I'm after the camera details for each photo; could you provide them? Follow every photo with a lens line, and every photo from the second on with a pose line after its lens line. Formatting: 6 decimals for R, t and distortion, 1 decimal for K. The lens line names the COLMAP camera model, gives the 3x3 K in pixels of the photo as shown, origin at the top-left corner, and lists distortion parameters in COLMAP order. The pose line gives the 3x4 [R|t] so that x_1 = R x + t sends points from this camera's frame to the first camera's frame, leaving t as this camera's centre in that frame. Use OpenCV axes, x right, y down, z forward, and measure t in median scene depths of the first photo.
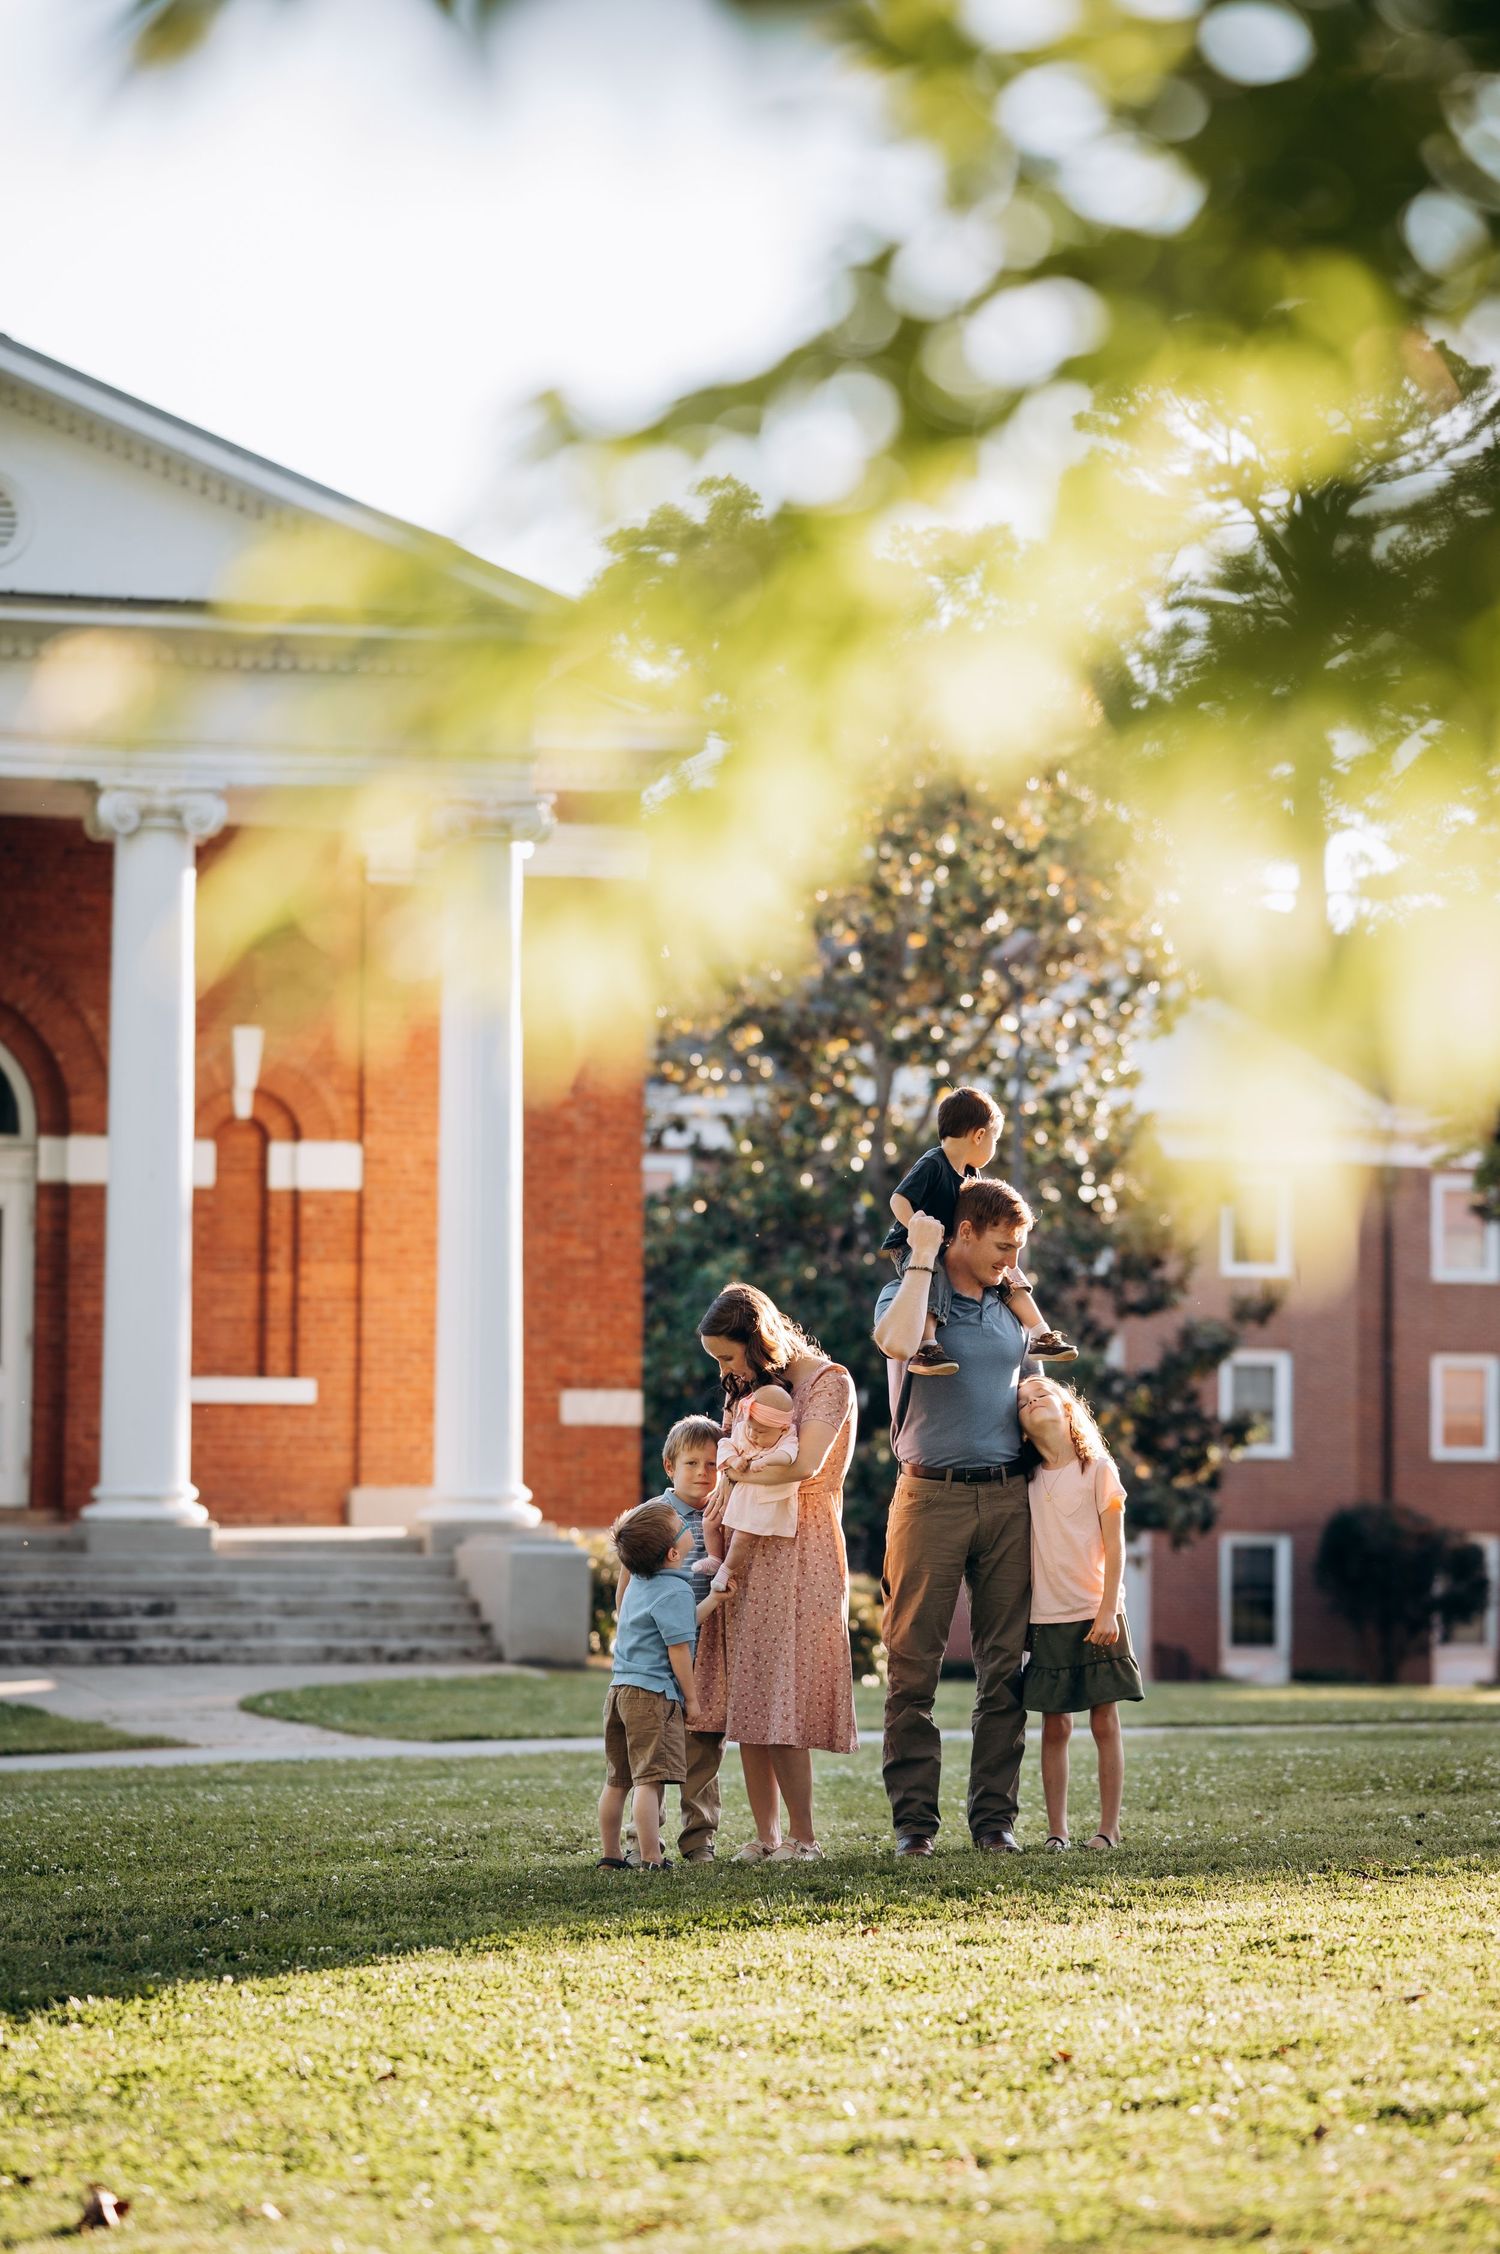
lens RADIAL K [[5595.7, 0, 748.4], [0, 5595.7, 1117.1], [0, 0, 1]] dist [0.039811, 0.000000]
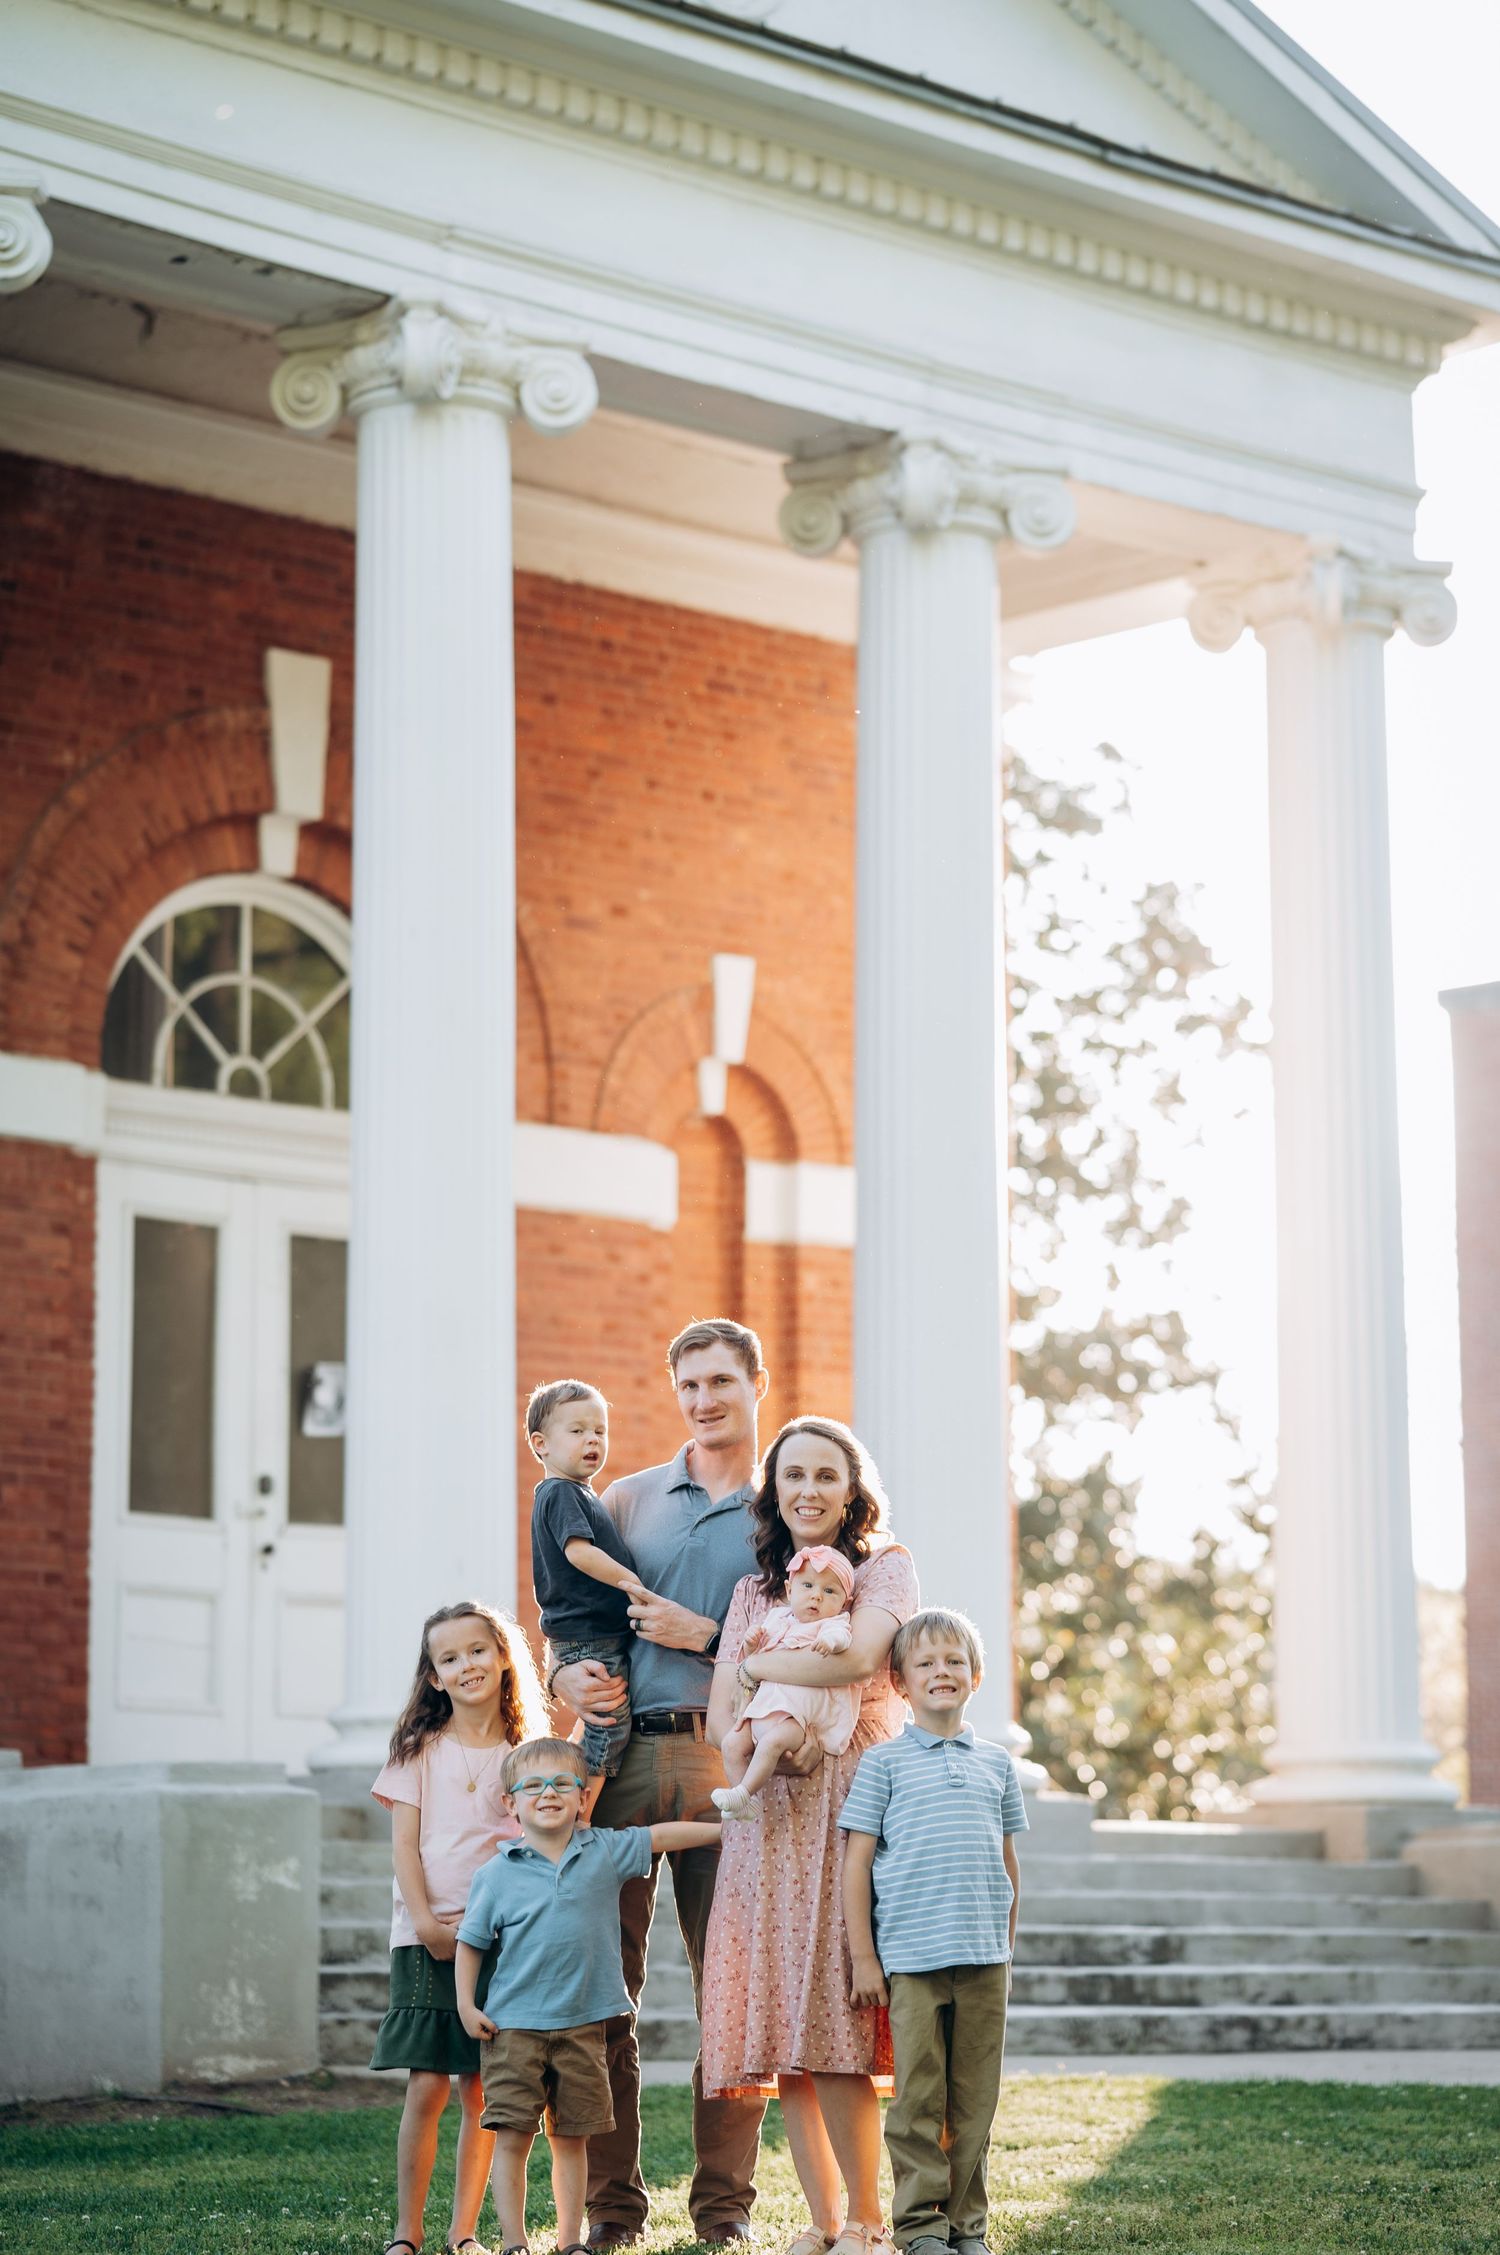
lens RADIAL K [[5598.2, 0, 748.5], [0, 5598.2, 1130.0], [0, 0, 1]] dist [0.039811, 0.000000]
pose [[0.910978, 0.054350, 0.408857, -0.322953], [-0.021290, 0.996155, -0.084984, 0.050739], [-0.411904, 0.068714, 0.908633, 0.474485]]
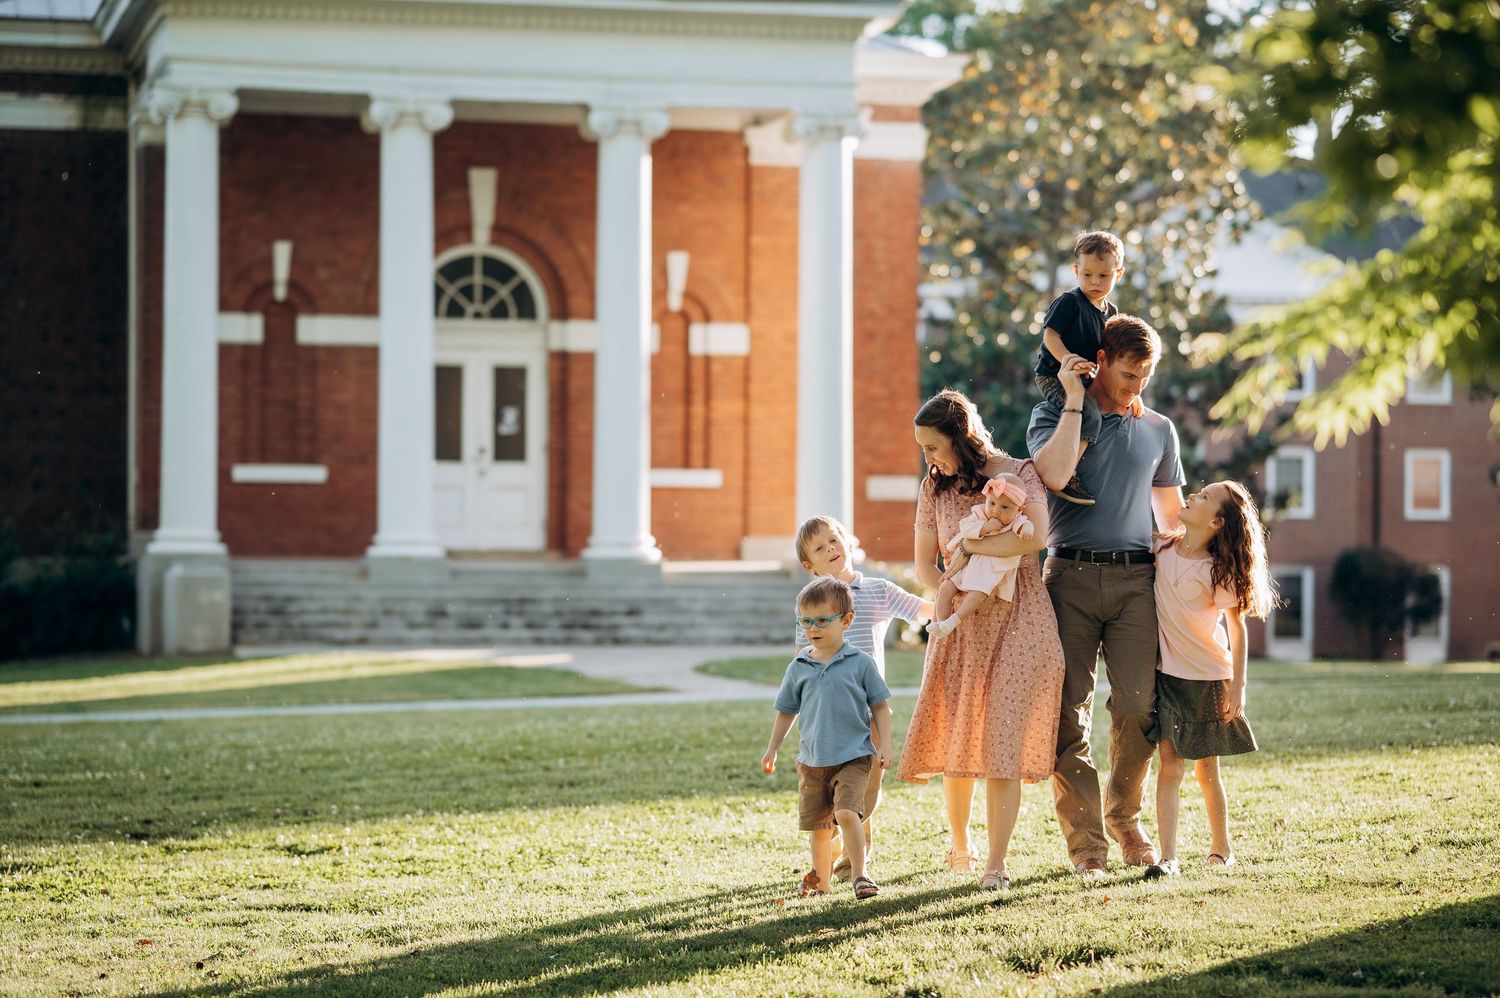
lens RADIAL K [[3723.8, 0, 748.8], [0, 3723.8, 505.7], [0, 0, 1]] dist [0.039811, 0.000000]
pose [[0.998694, -0.000961, -0.051078, -0.014074], [0.003924, 0.998311, 0.057955, -0.005608], [0.050936, -0.058080, 0.997012, -0.074513]]
